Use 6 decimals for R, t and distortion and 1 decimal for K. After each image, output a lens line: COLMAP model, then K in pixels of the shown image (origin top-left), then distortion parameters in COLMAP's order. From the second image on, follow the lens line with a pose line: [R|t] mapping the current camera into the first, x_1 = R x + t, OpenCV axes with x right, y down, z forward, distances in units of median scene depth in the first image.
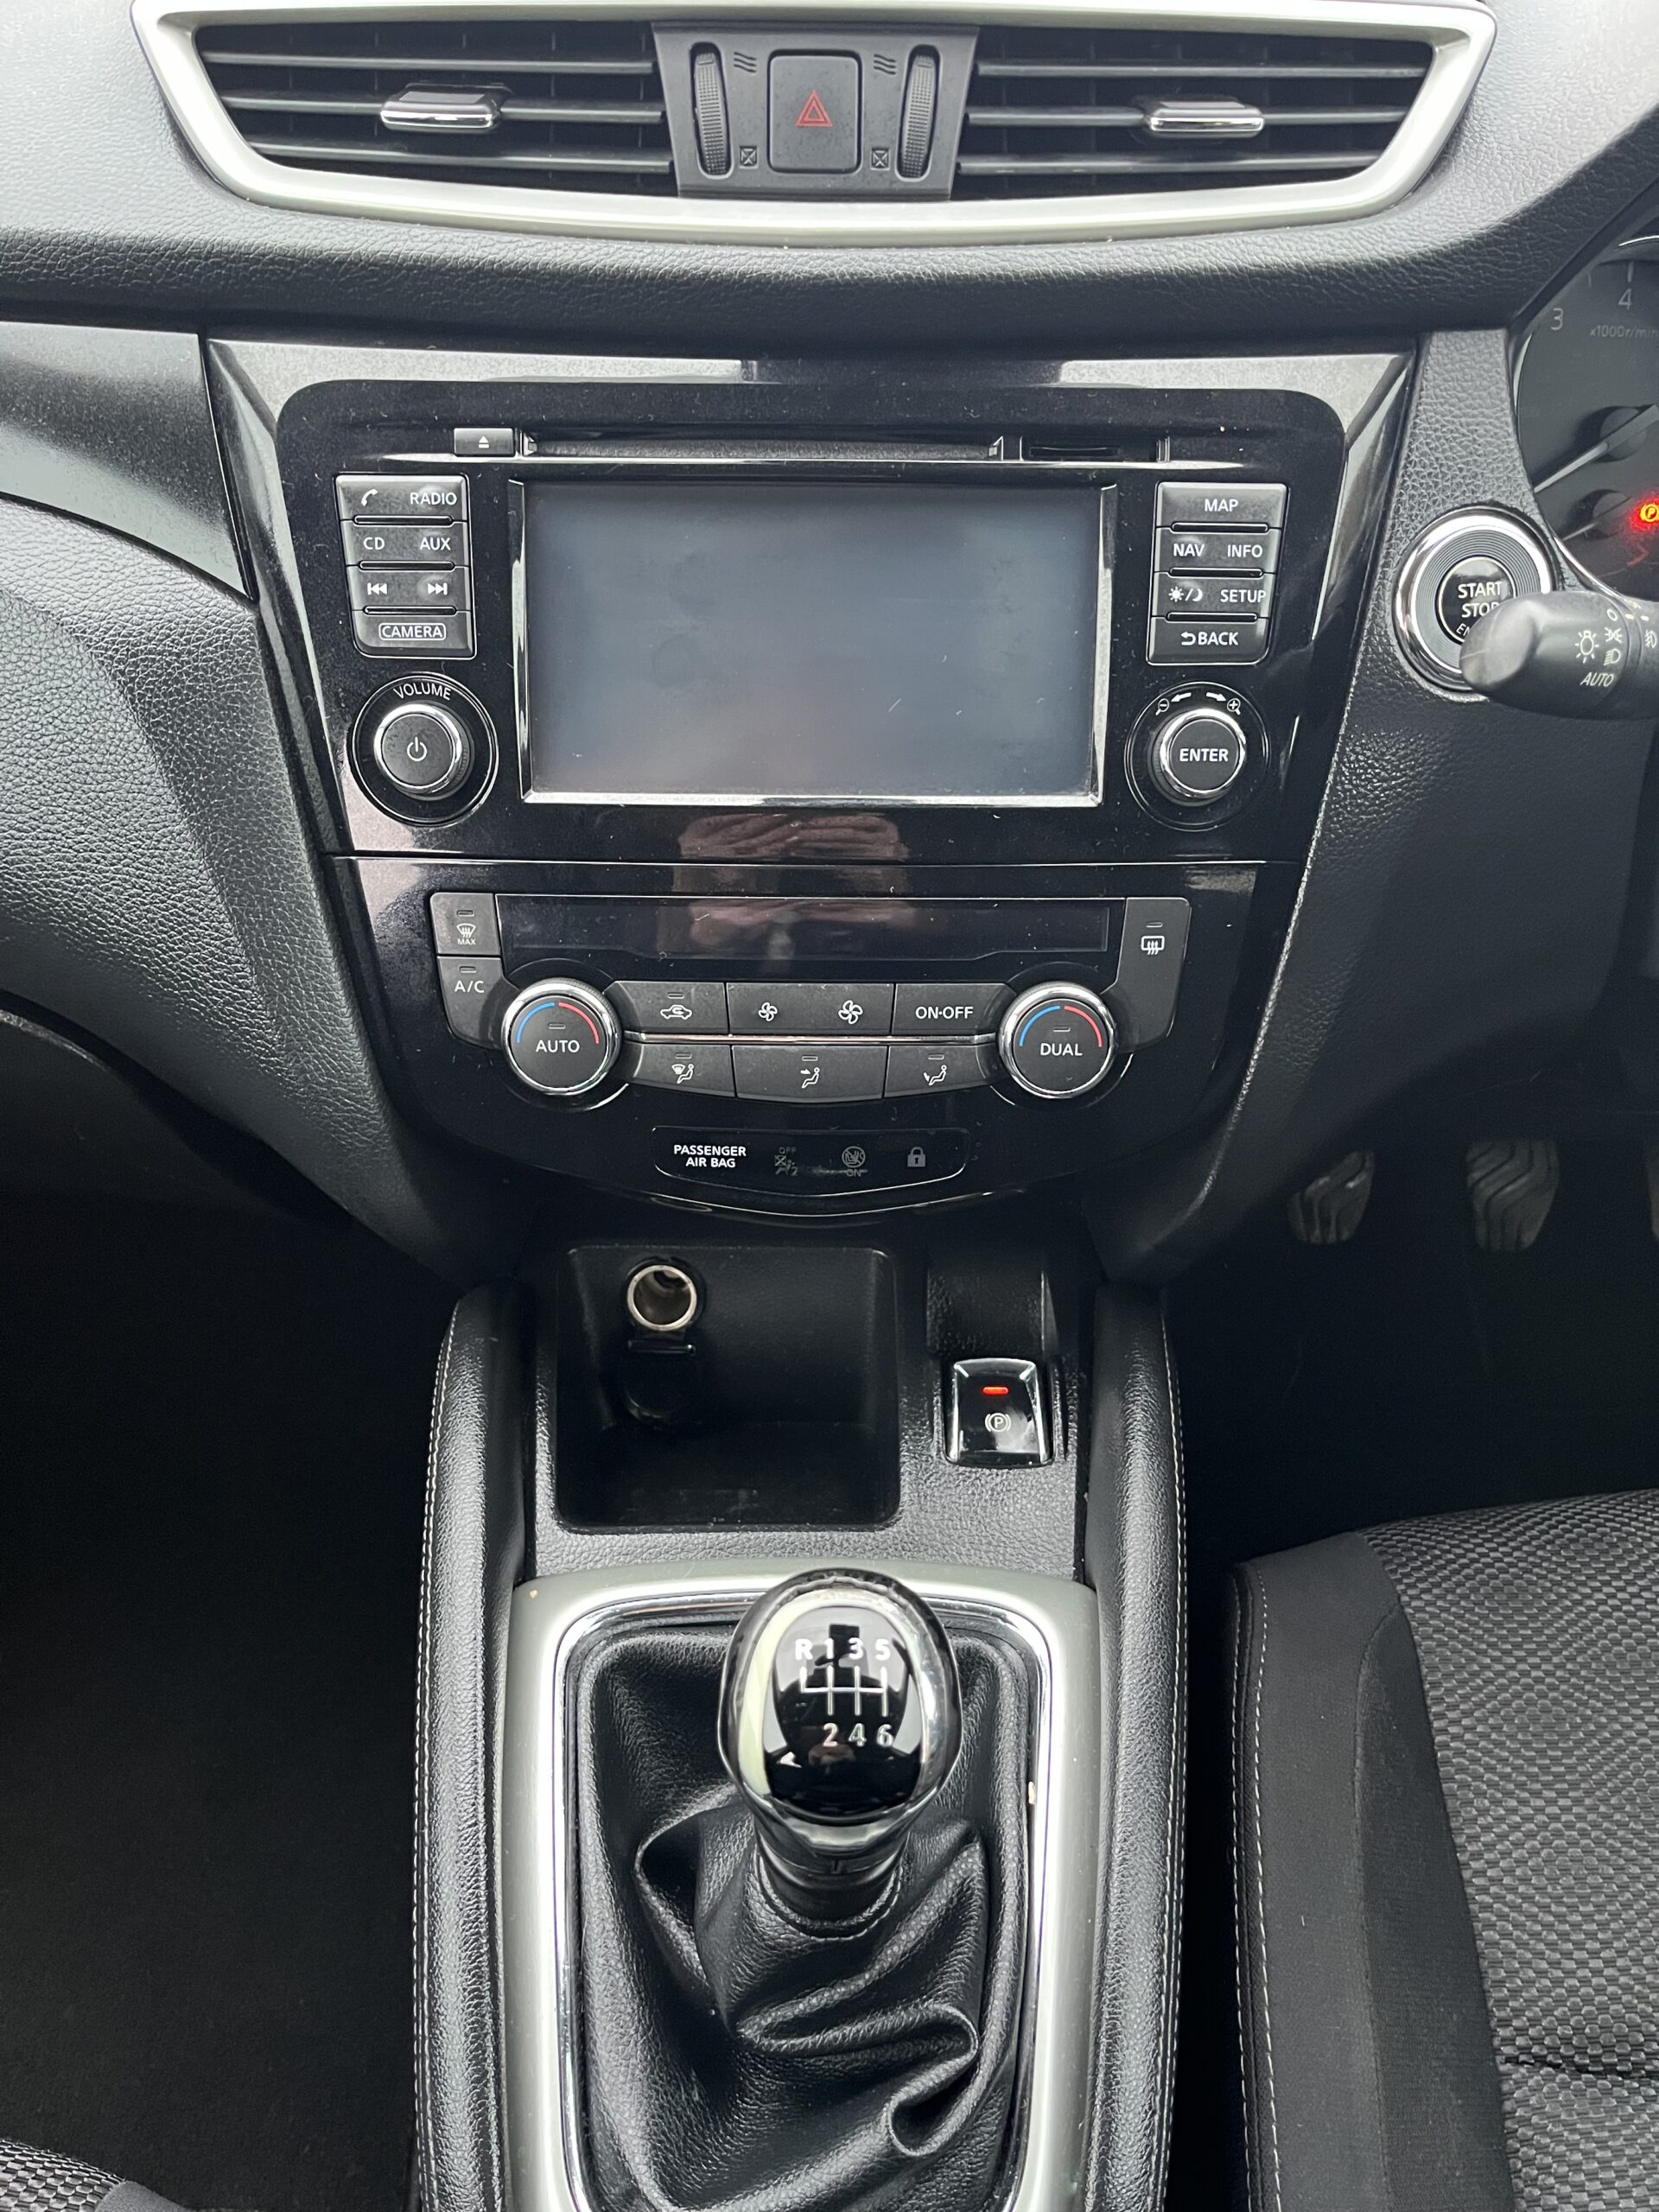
lens RADIAL K [[1614.0, 0, 829.5], [0, 1614.0, 1106.0], [0, 0, 1]] dist [0.058406, -0.077852]
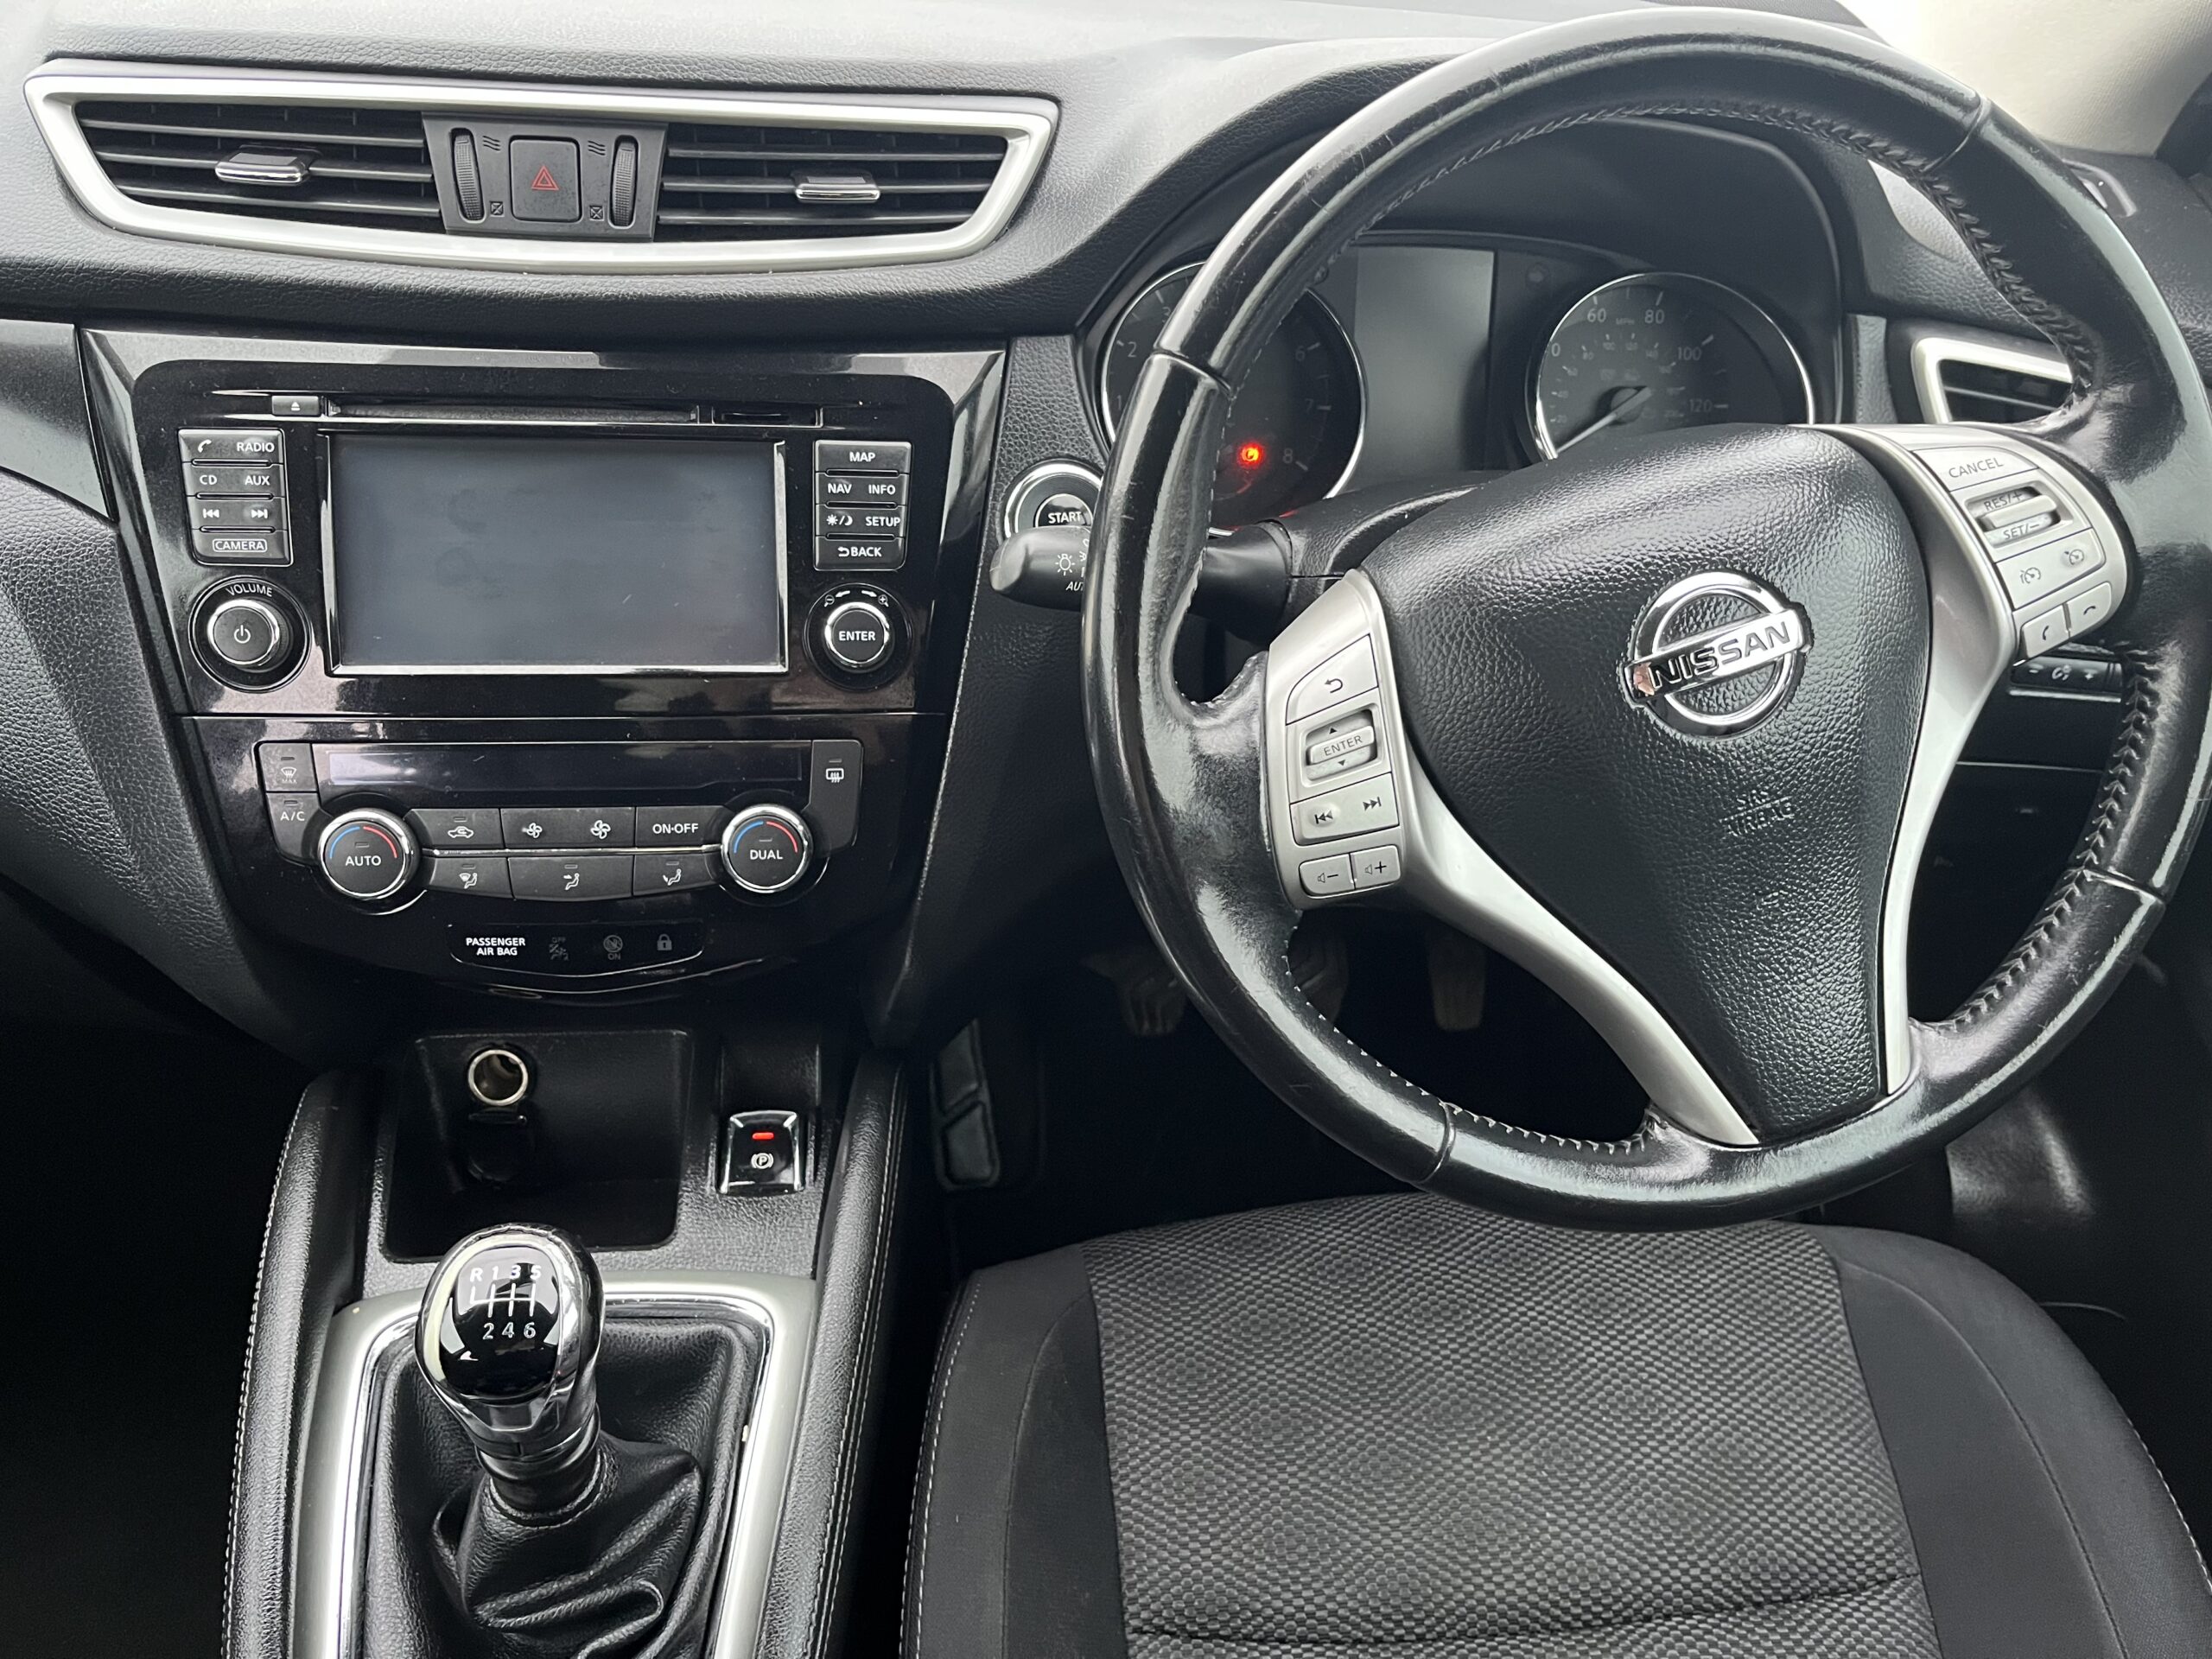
lens RADIAL K [[1642.7, 0, 1106.0], [0, 1642.7, 829.5], [0, 0, 1]] dist [0.037710, -0.039225]
pose [[0.993149, -0.020111, 0.115115, 0.266321], [0.029786, 0.996109, -0.082949, 0.064321], [-0.112999, 0.085809, 0.989883, -0.361720]]
